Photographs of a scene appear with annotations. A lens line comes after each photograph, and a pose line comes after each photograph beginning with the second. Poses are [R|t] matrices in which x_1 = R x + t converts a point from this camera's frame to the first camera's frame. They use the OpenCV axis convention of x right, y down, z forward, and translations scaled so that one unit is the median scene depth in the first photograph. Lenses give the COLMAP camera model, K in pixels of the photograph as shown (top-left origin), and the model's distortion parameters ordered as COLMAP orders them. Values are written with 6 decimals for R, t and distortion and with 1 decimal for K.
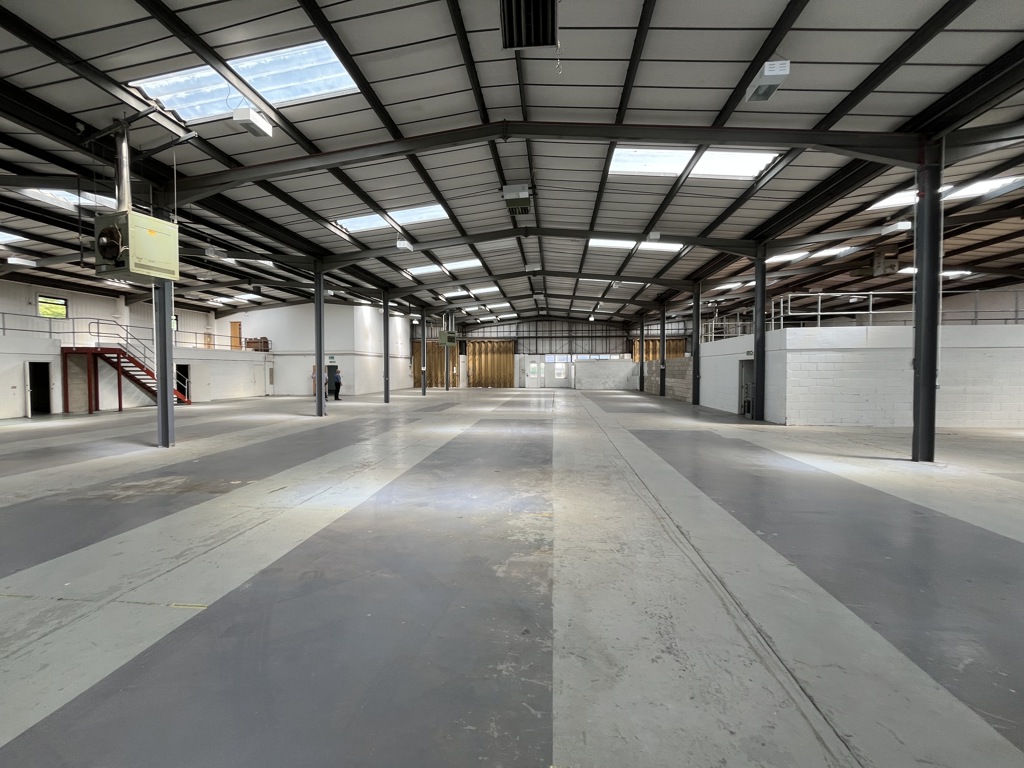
lens RADIAL K [[411.8, 0, 511.7], [0, 411.8, 380.7], [0, 0, 1]] dist [-0.007809, 0.000152]
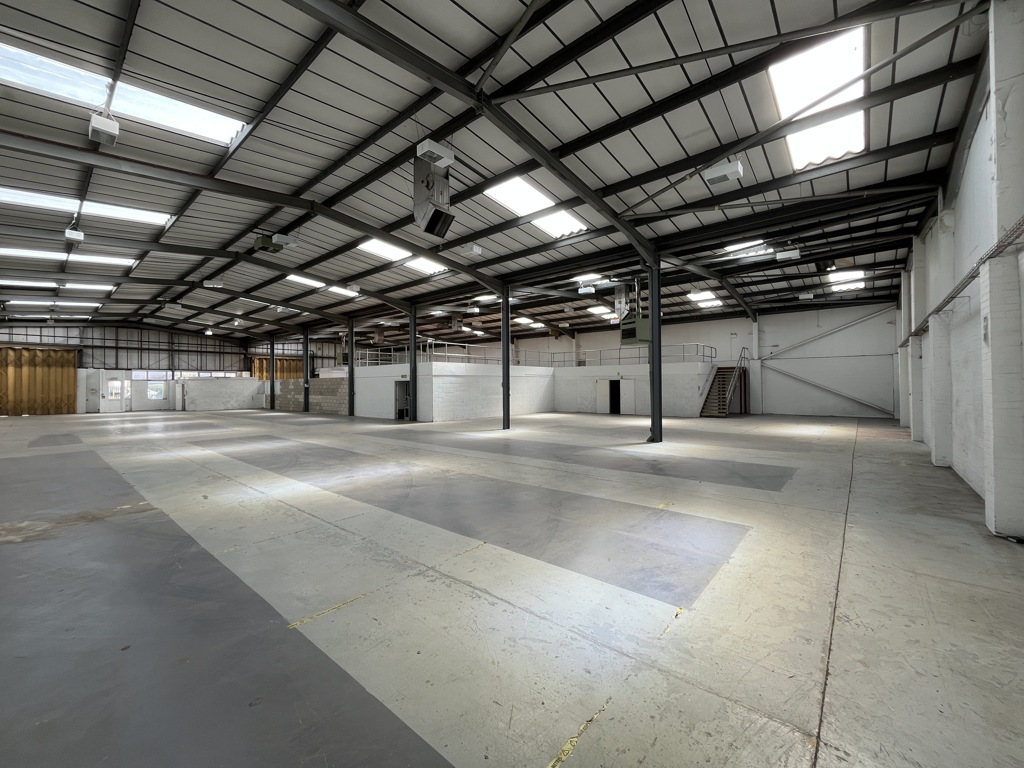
lens RADIAL K [[411.8, 0, 506.1], [0, 411.8, 380.1], [0, 0, 1]] dist [-0.007809, 0.000152]
pose [[0.562871, 0.010525, 0.826478, -0.171996], [0.027077, 0.999147, -0.031164, 0.000953], [-0.826101, 0.039920, 0.562106, -0.052743]]
